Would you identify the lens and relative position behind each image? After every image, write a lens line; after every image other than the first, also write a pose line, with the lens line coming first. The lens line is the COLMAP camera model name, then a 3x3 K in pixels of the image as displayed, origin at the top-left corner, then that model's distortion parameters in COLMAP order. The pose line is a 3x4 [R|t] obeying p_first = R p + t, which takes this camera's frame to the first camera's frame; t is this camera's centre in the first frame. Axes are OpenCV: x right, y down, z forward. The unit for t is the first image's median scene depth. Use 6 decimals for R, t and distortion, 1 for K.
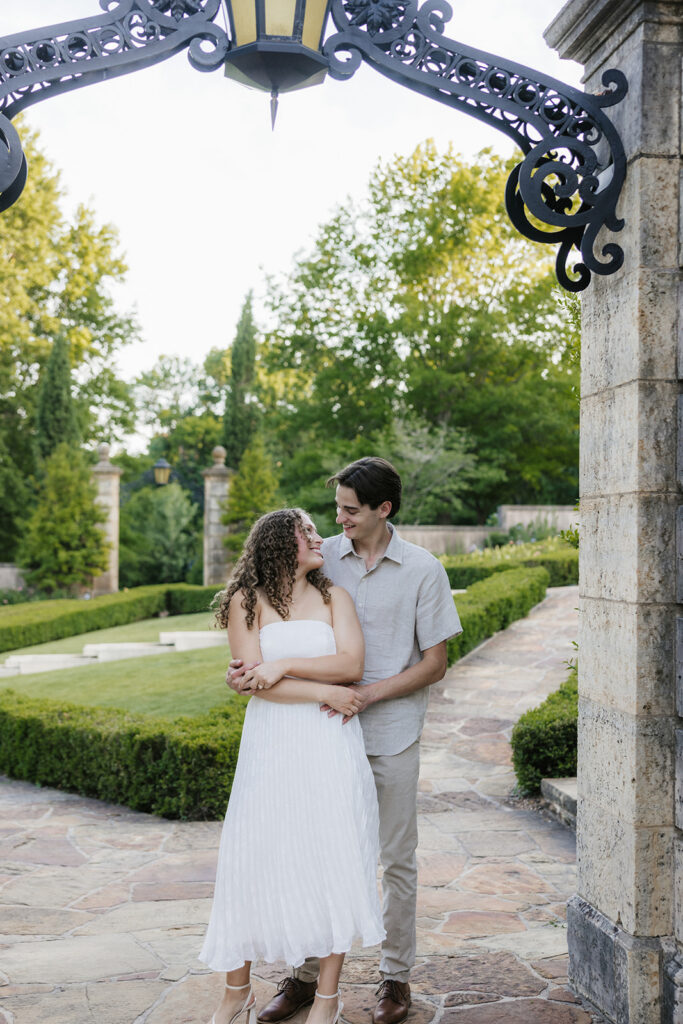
lens RADIAL K [[1460.3, 0, 312.5], [0, 1460.3, 612.1], [0, 0, 1]] dist [-0.017994, -0.039565]
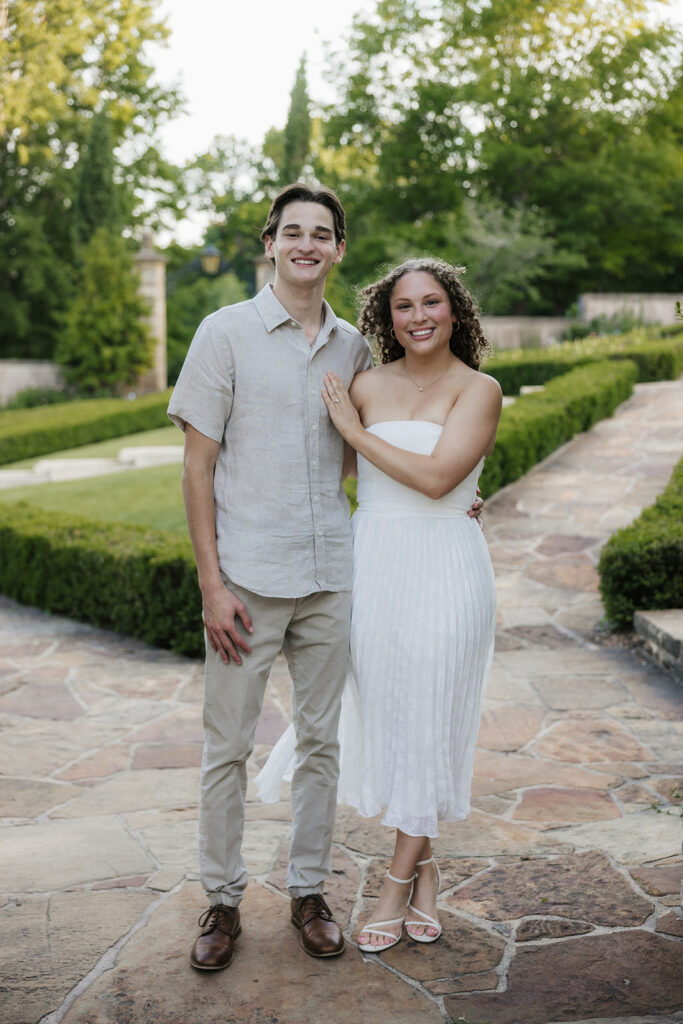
lens RADIAL K [[1348.9, 0, 341.5], [0, 1348.9, 512.0], [0, 0, 1]] dist [0.016087, 0.020822]
pose [[0.999201, 0.000265, -0.039975, 0.018896], [0.002659, 0.997324, 0.073057, 0.000610], [0.039887, -0.073105, 0.996526, 0.211420]]
